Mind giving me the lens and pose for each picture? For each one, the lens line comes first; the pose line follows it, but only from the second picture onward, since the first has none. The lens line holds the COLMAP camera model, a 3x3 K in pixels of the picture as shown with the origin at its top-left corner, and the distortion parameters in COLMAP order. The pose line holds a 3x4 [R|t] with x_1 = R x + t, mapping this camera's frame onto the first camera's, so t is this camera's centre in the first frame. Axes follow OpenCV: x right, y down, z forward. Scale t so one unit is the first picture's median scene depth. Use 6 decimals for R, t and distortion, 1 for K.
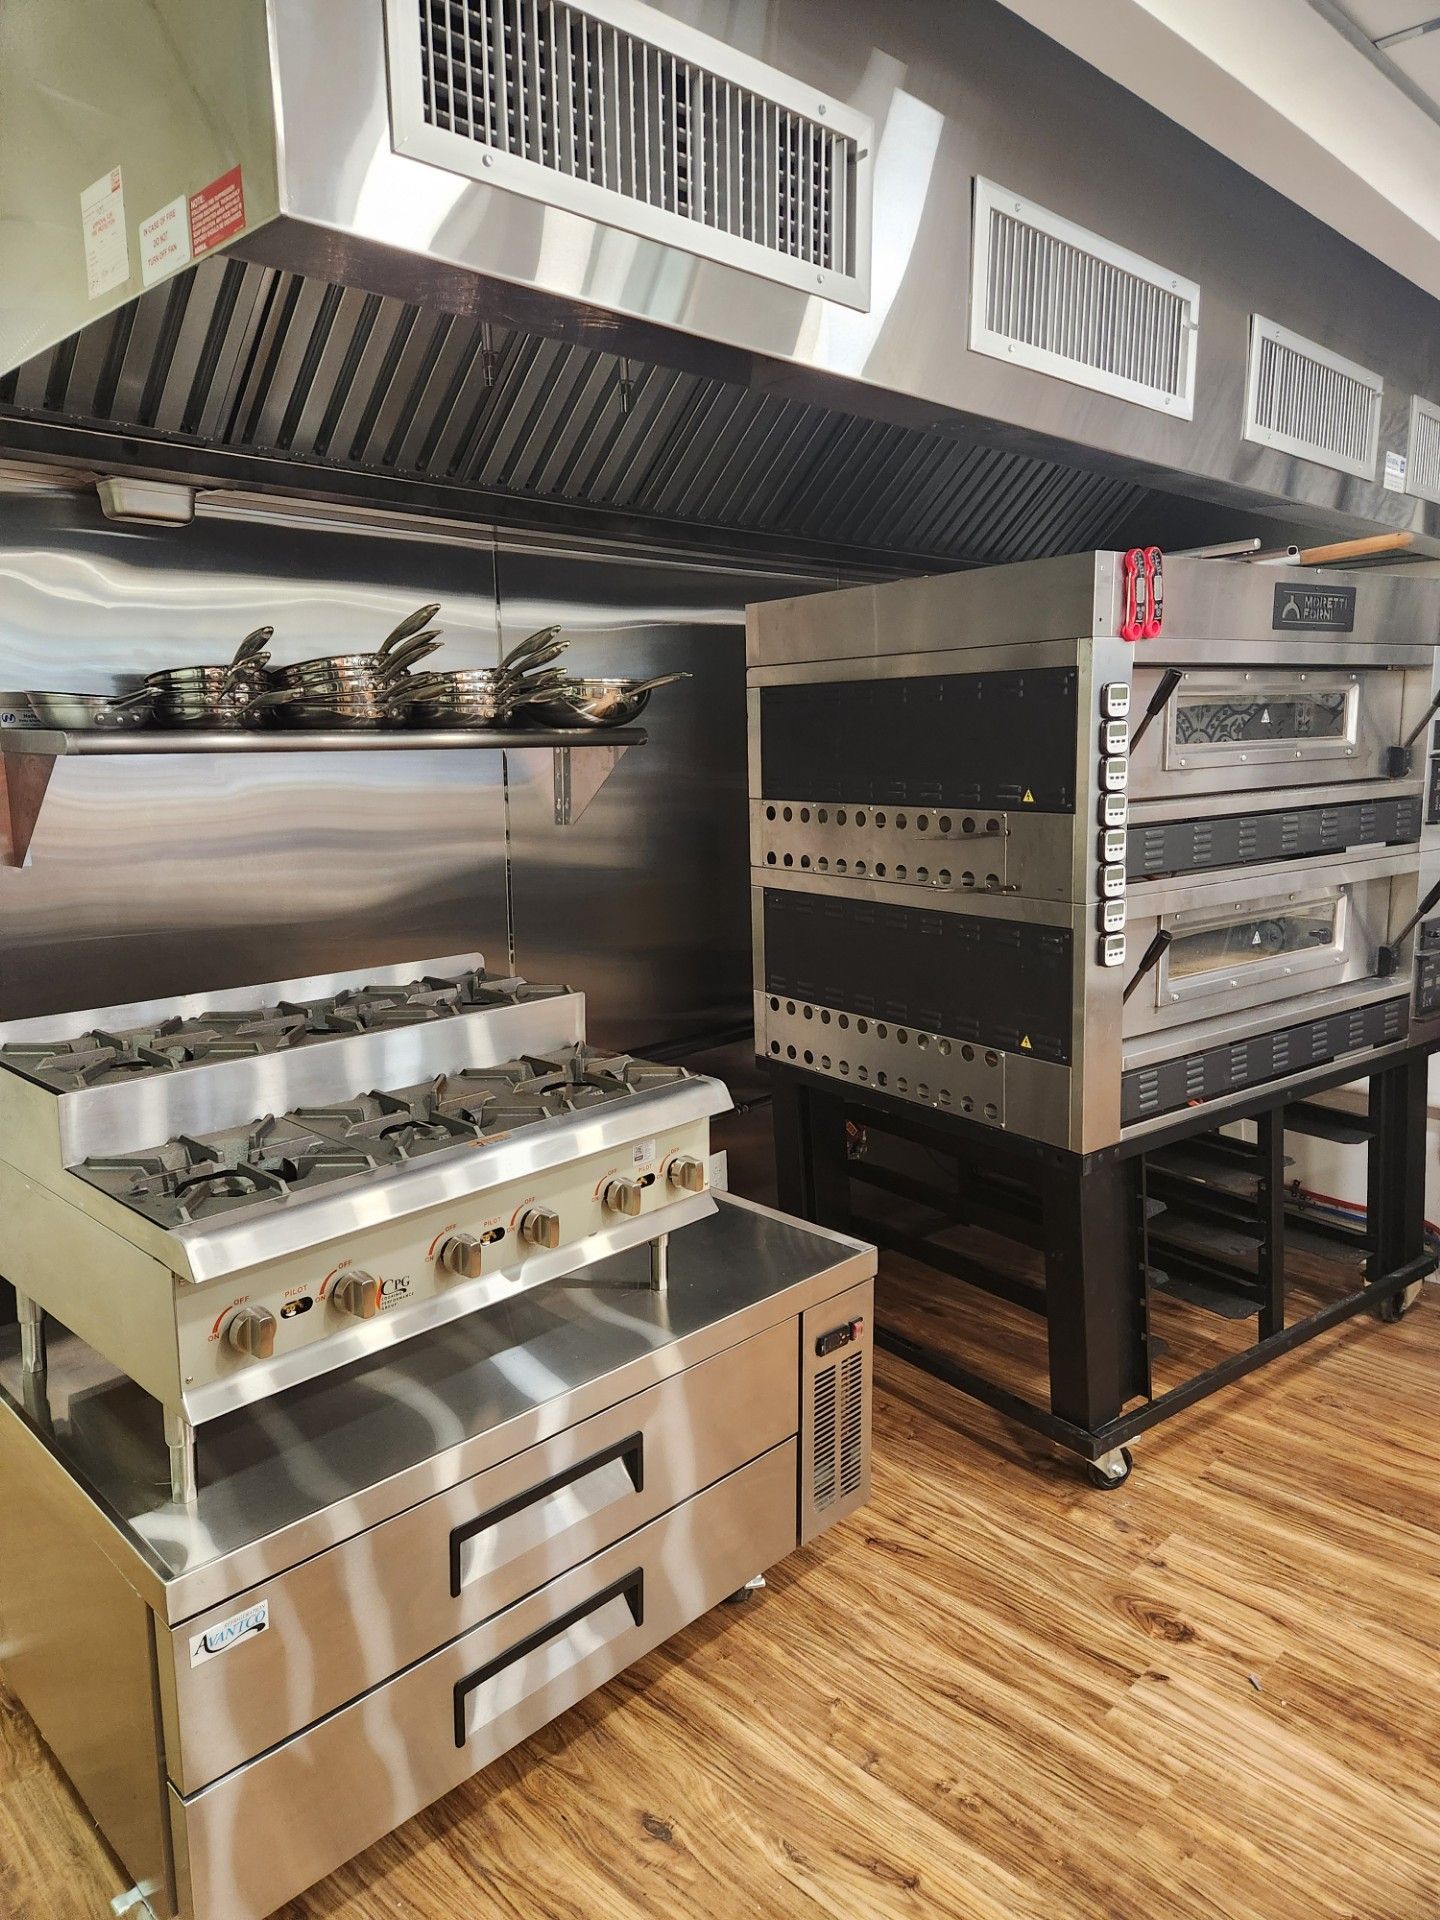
lens RADIAL K [[1279.1, 0, 723.7], [0, 1279.1, 954.5], [0, 0, 1]] dist [0.071687, -0.054161]
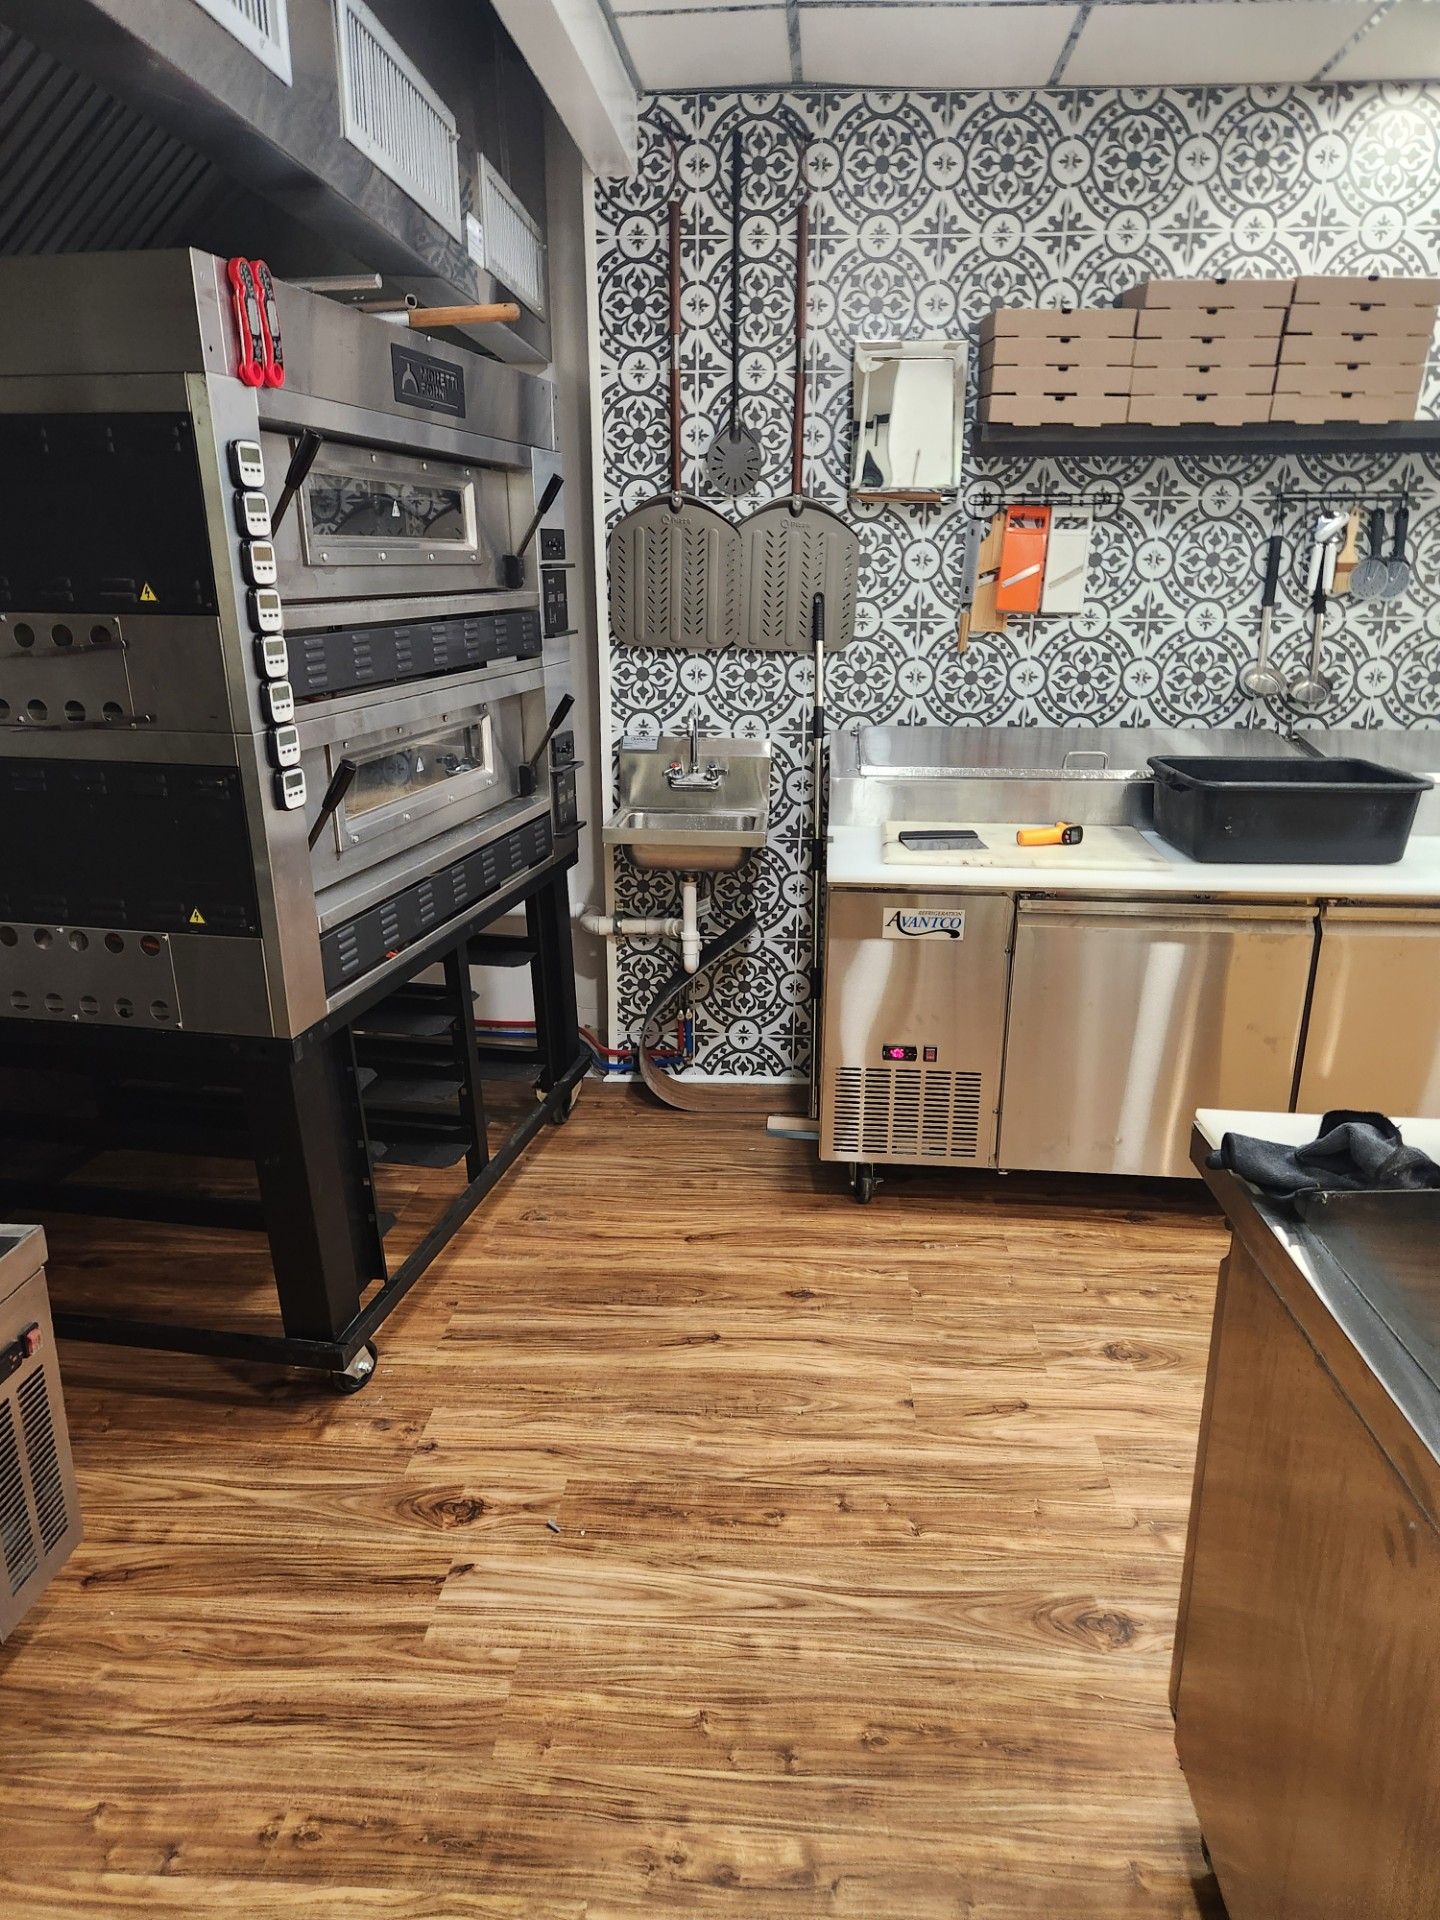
lens RADIAL K [[1279.1, 0, 736.7], [0, 1279.1, 964.5], [0, 0, 1]] dist [0.071687, -0.054161]
pose [[0.753391, -0.182035, 0.631874, -0.022381], [0.103640, 0.981780, 0.159268, 0.004698], [-0.649354, -0.054504, 0.758531, 0.176444]]
